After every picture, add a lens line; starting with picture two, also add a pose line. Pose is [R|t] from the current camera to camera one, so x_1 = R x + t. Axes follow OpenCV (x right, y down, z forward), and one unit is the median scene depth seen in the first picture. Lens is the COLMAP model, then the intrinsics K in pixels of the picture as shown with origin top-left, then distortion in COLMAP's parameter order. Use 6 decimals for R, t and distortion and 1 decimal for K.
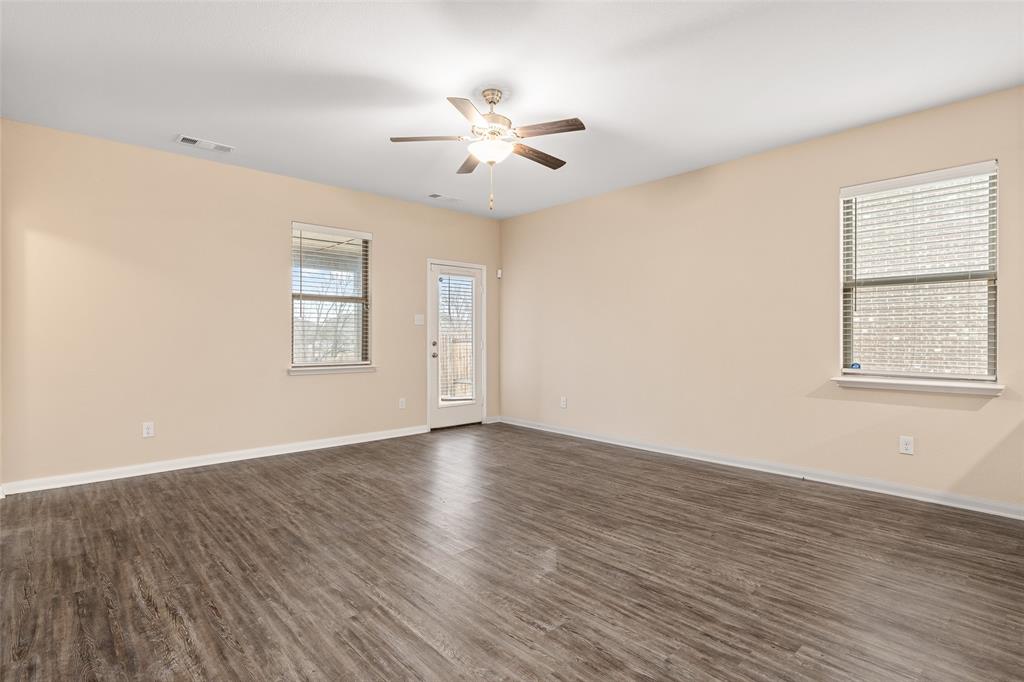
lens RADIAL K [[481.6, 0, 513.8], [0, 481.6, 338.3], [0, 0, 1]] dist [-0.007528, -0.000016]
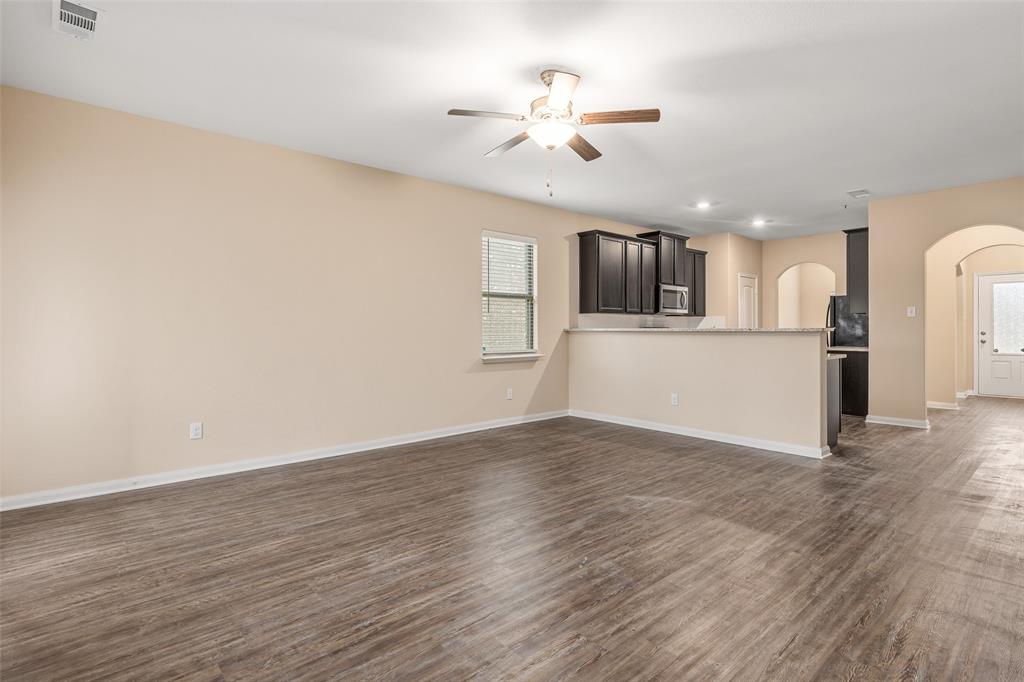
lens RADIAL K [[481.6, 0, 512.5], [0, 481.6, 333.5], [0, 0, 1]] dist [-0.007528, -0.000016]
pose [[0.077497, -0.009397, 0.996948, -1.166060], [0.007165, 0.999935, 0.008868, -0.005634], [-0.996967, 0.006456, 0.077559, 1.166887]]
